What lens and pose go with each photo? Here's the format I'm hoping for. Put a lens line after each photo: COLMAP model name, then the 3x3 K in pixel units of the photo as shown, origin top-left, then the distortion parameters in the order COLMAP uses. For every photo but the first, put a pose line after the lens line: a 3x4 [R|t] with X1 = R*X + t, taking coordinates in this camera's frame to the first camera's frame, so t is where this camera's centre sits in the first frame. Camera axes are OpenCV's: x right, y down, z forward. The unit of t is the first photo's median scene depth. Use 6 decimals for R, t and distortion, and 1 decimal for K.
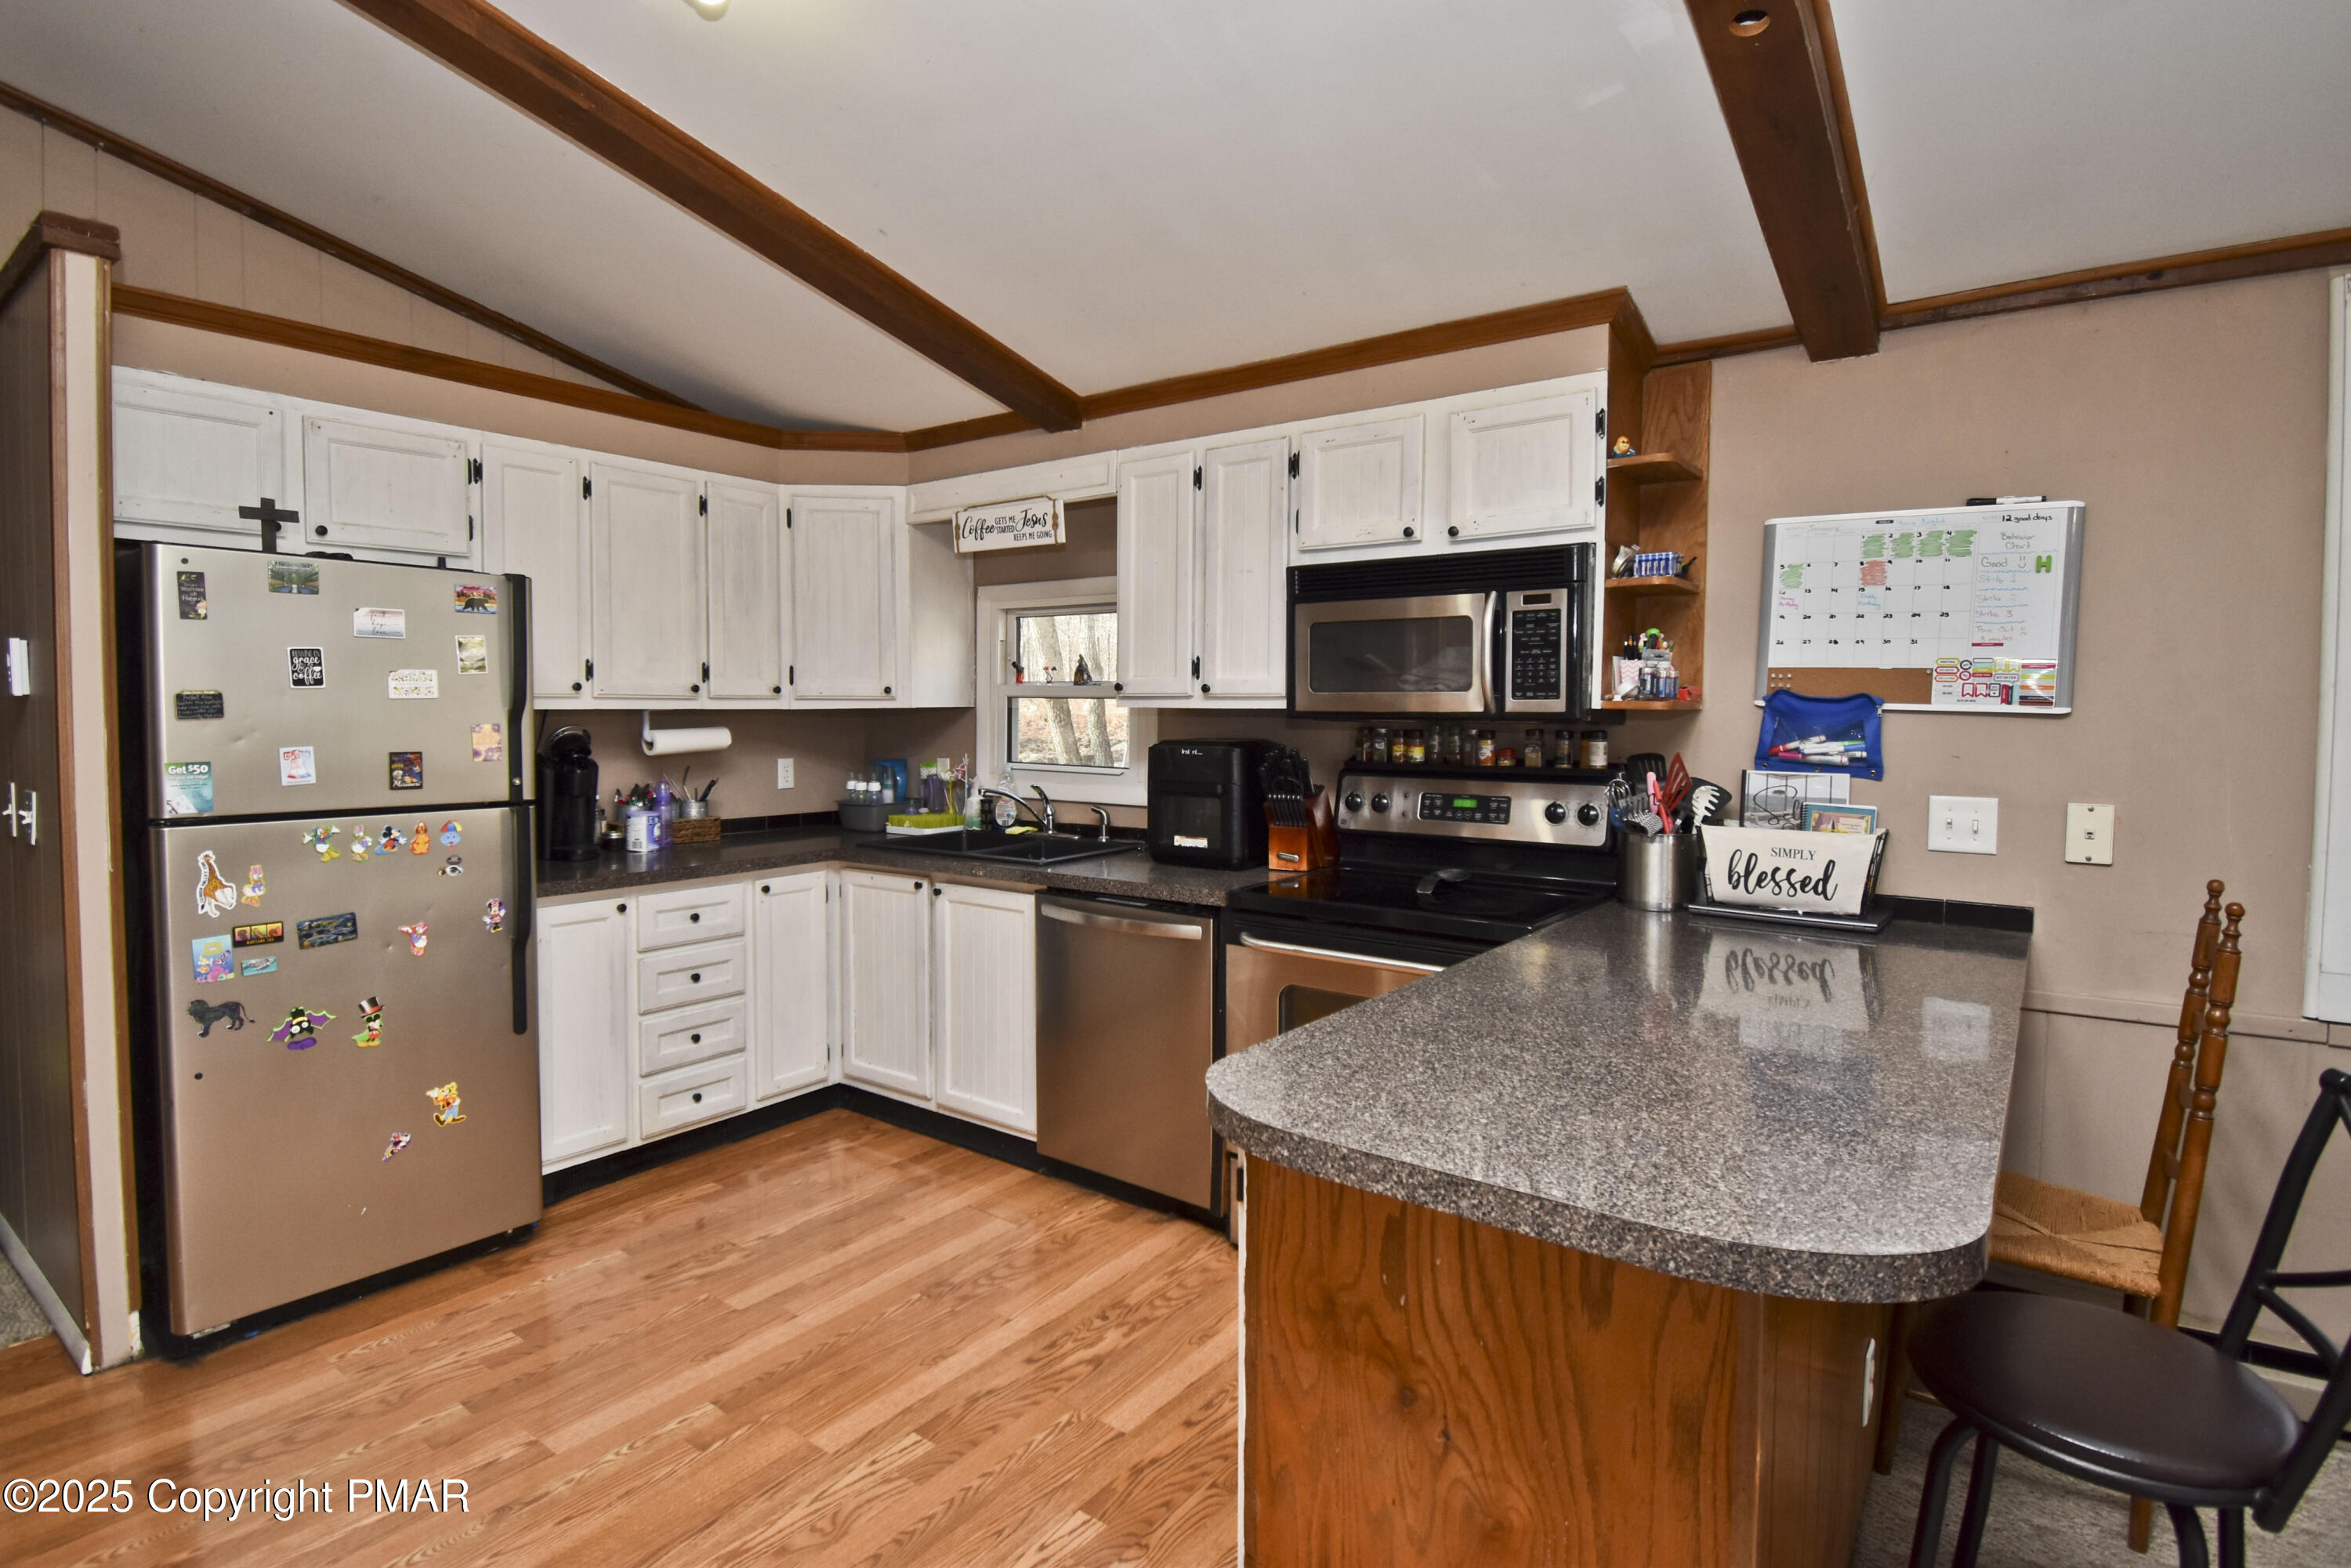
lens RADIAL K [[1171.7, 0, 1131.5], [0, 1171.7, 761.3], [0, 0, 1]] dist [0.018038, -0.027425]
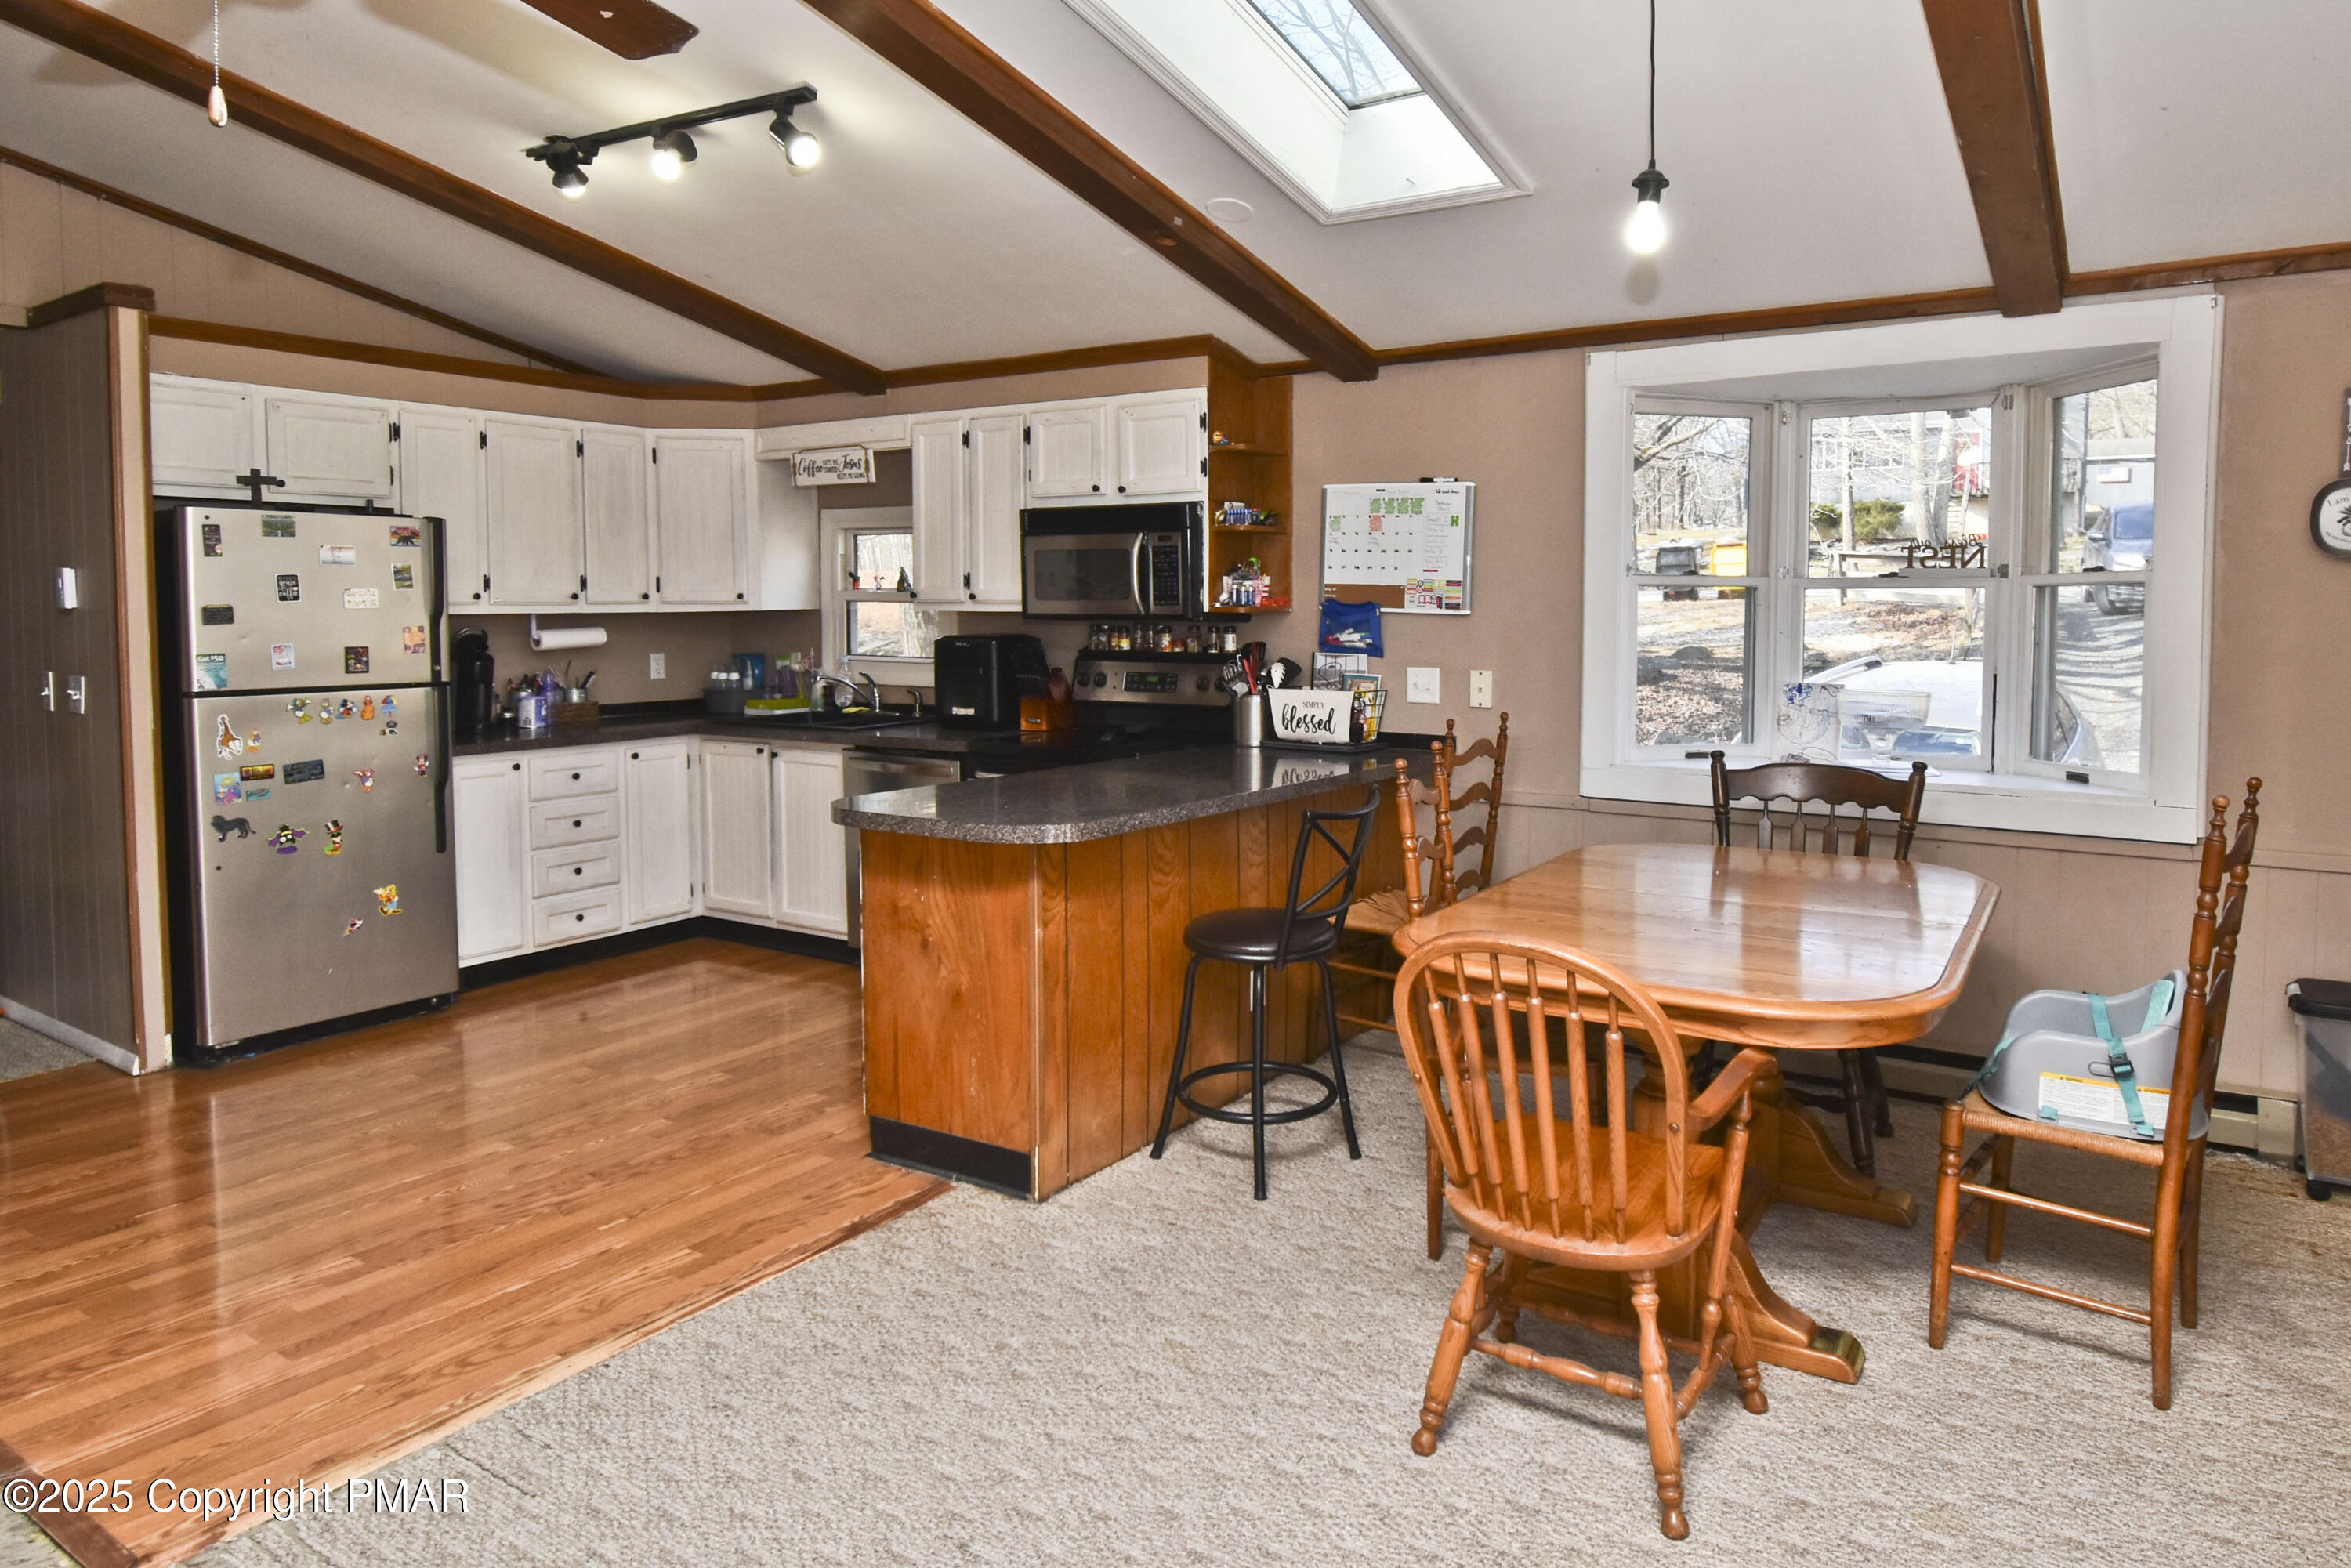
lens RADIAL K [[1415.3, 0, 1298.0], [0, 1415.3, 672.6], [0, 0, 1]] dist [0.019840, -0.029275]
pose [[0.994260, -0.009260, 0.106587, 0.298996], [0.008627, 0.999942, 0.006400, 0.020487], [-0.106640, -0.005443, 0.994283, -0.753436]]
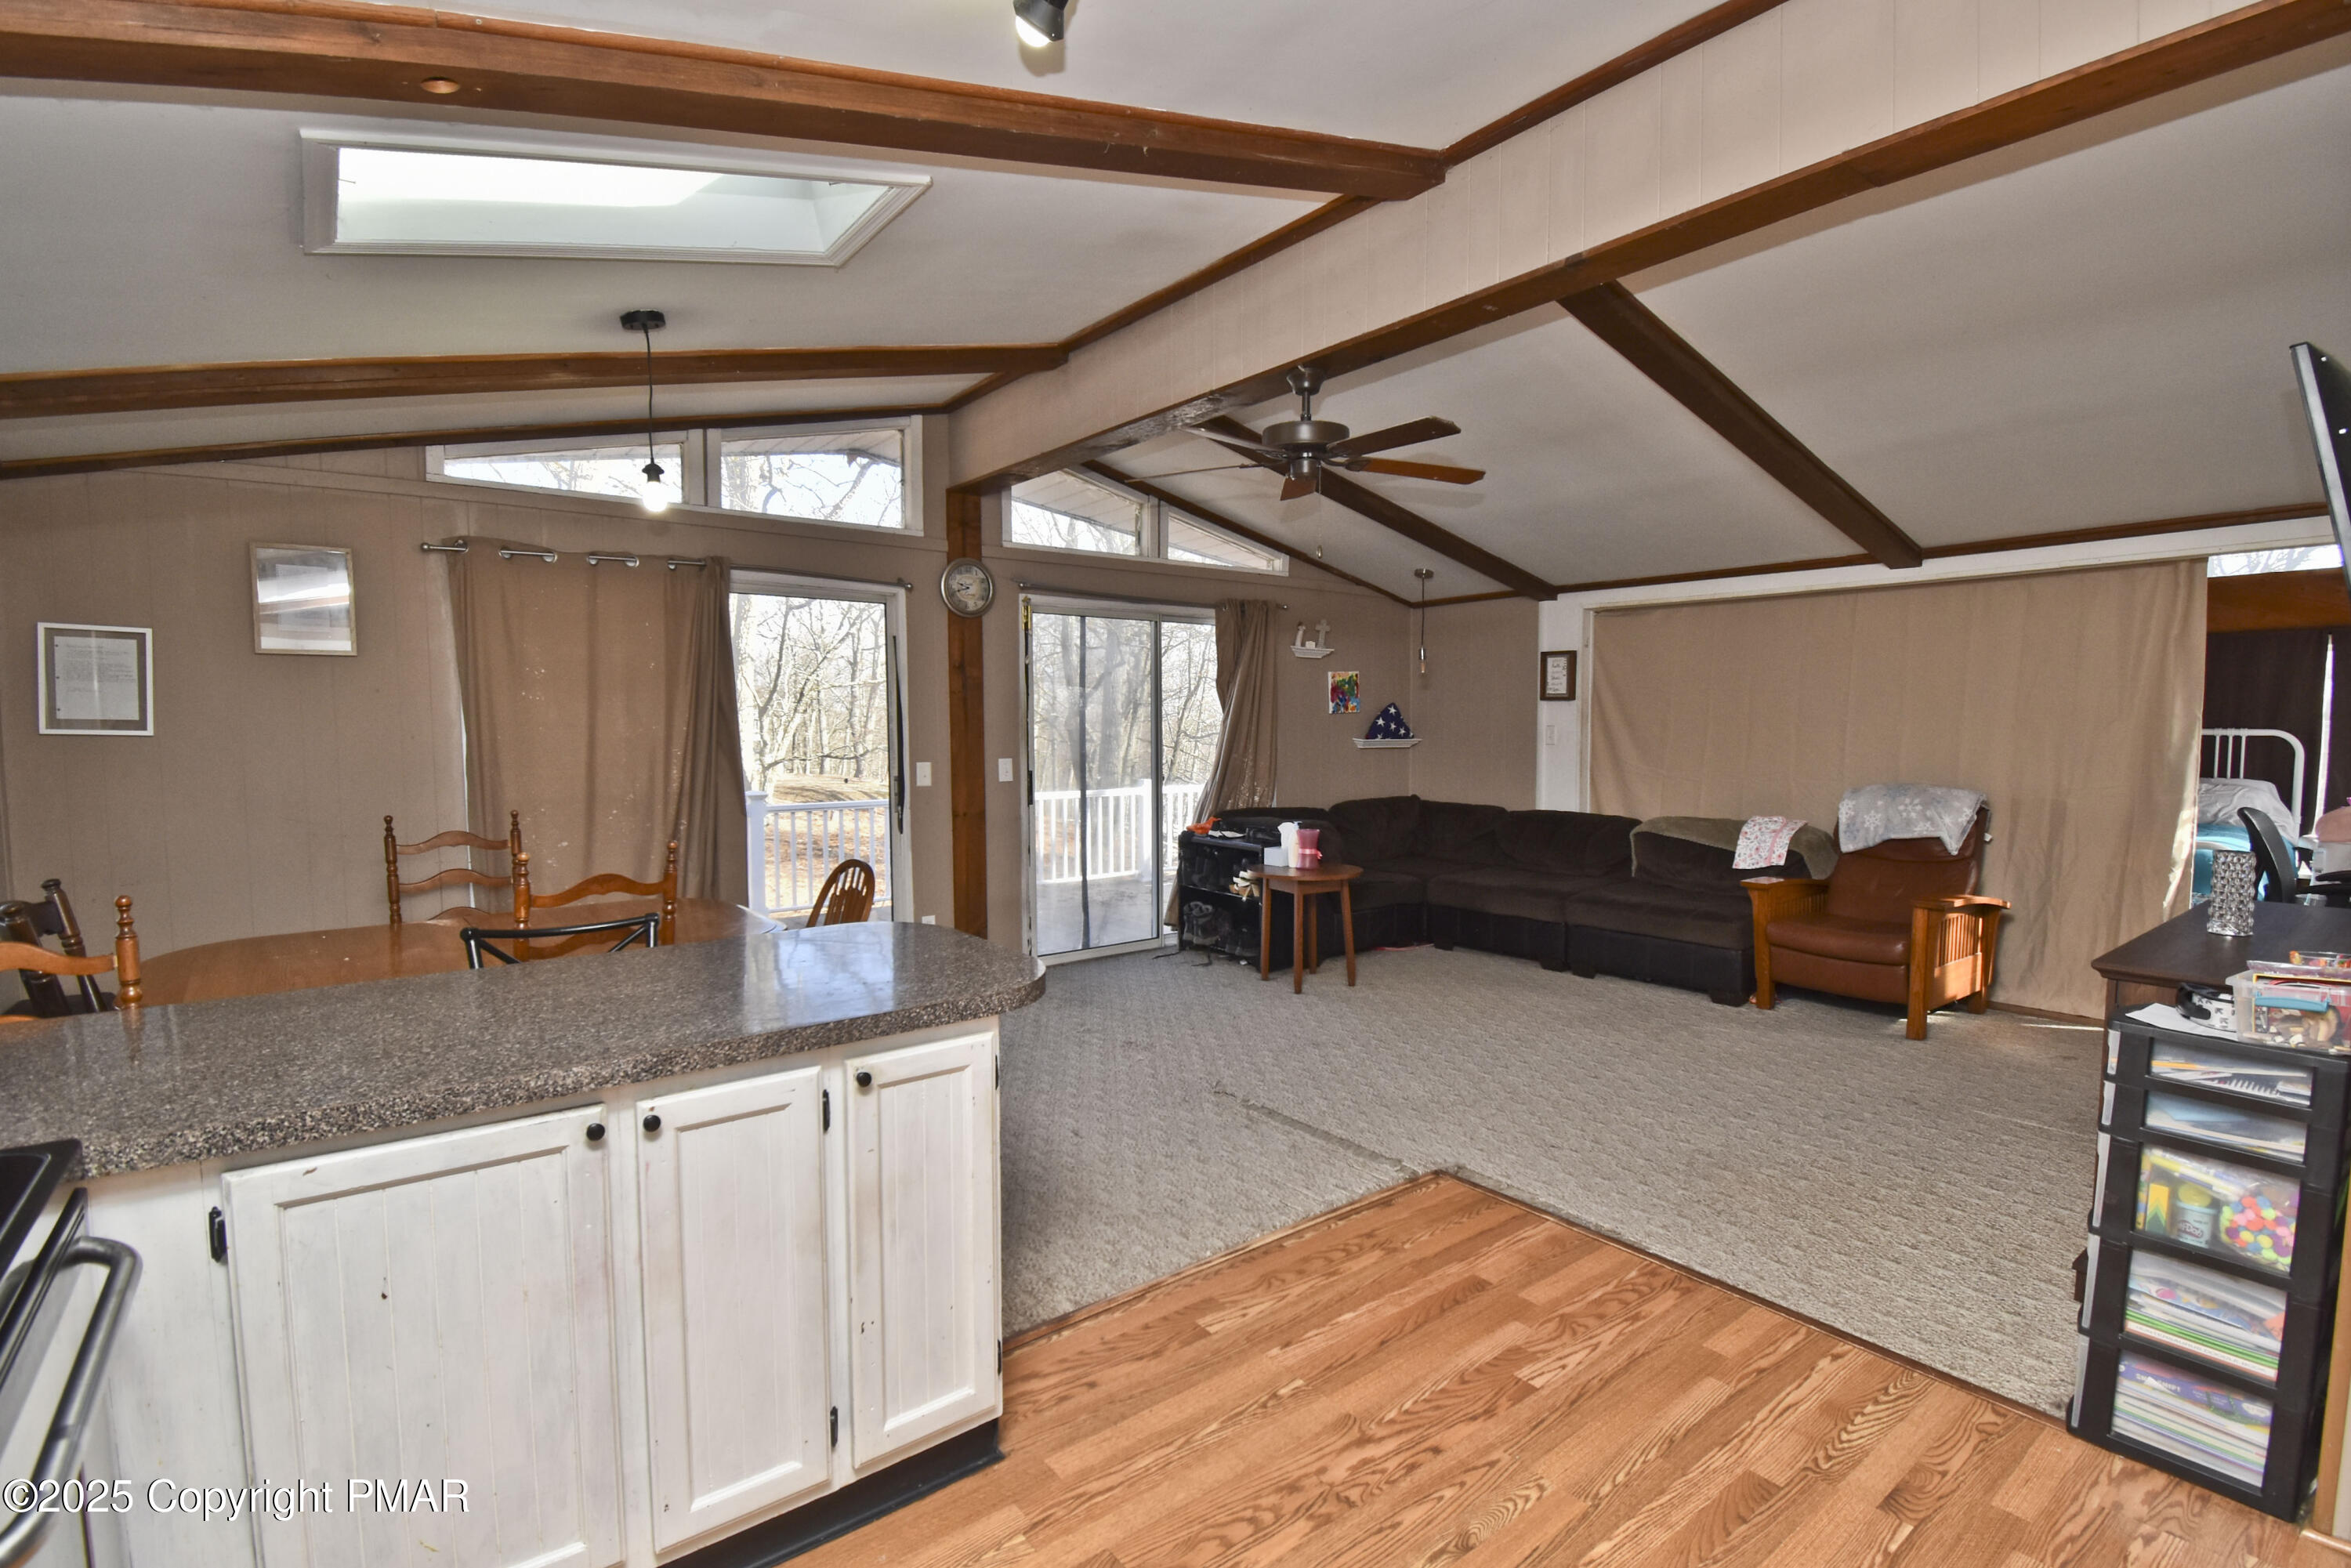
lens RADIAL K [[1096.1, 0, 1206.8], [0, 1096.1, 785.9], [0, 0, 1]] dist [0.019113, -0.026735]
pose [[-0.971609, -0.015653, 0.236073, -0.238447], [0.007765, 0.995162, 0.097941, -0.055719], [-0.236464, 0.096994, -0.966787, 1.136256]]
